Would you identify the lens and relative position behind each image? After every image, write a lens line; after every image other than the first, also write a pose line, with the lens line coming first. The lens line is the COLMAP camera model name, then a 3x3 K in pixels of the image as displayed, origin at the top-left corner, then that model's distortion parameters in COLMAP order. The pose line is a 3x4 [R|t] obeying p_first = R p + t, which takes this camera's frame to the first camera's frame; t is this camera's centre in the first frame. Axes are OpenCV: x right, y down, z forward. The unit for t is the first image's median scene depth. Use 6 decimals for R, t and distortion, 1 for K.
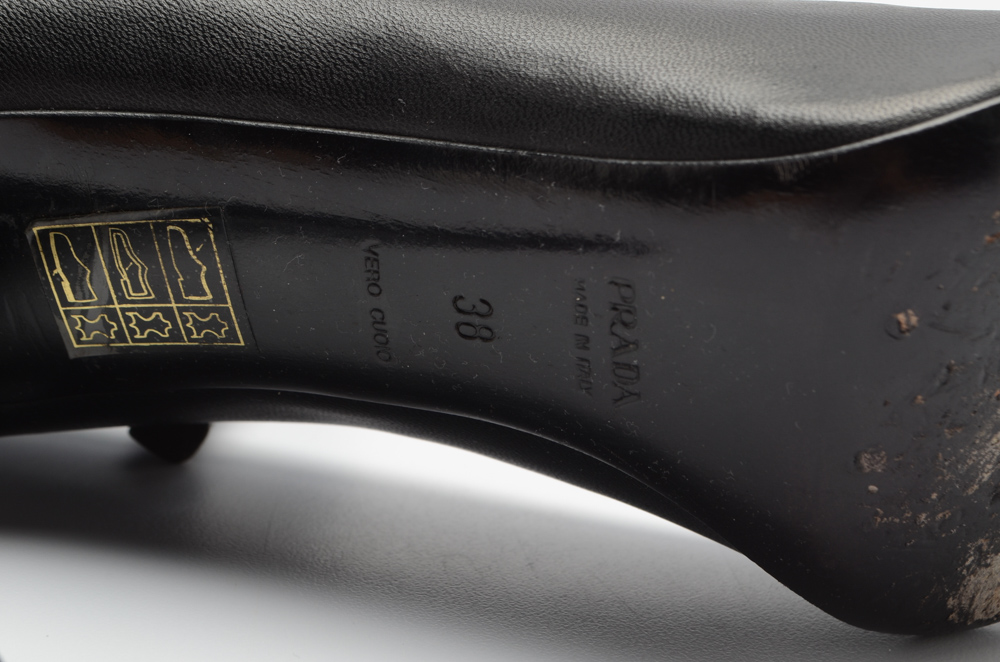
lens RADIAL K [[2337.6, 0, 501.2], [0, 2337.6, 331.2], [0, 0, 1]] dist [0.124141, 0.000000]
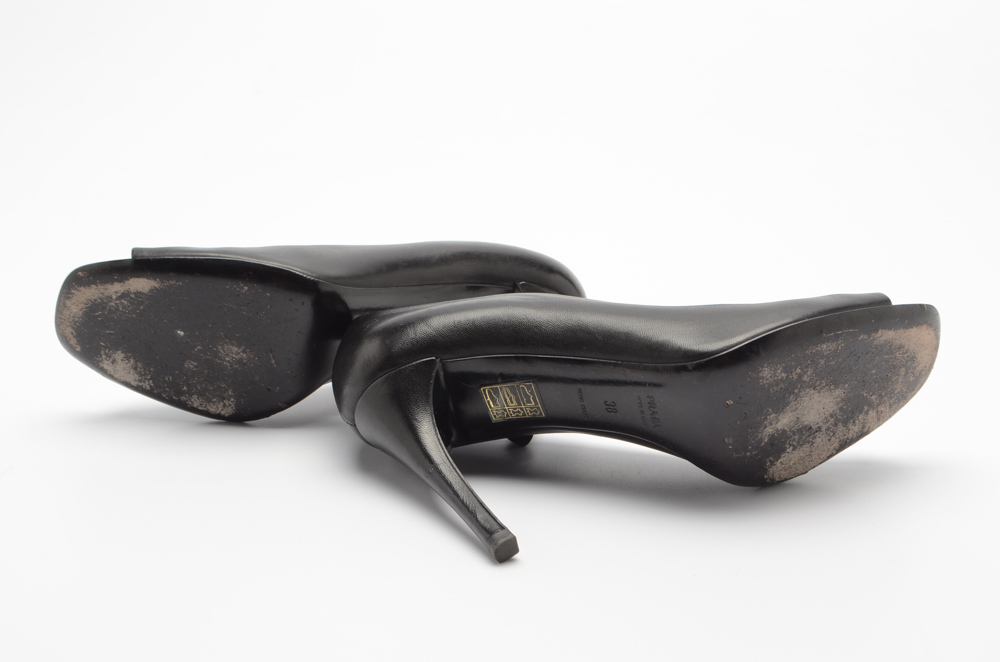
lens RADIAL K [[1724.7, 0, 499.0], [0, 1724.7, 330.3], [0, 0, 1]] dist [0.295572, 0.000000]
pose [[0.990274, -0.084885, -0.110232, 0.111769], [0.089316, 0.995357, 0.035889, -0.216352], [0.106674, -0.045385, 0.993258, -1.498433]]
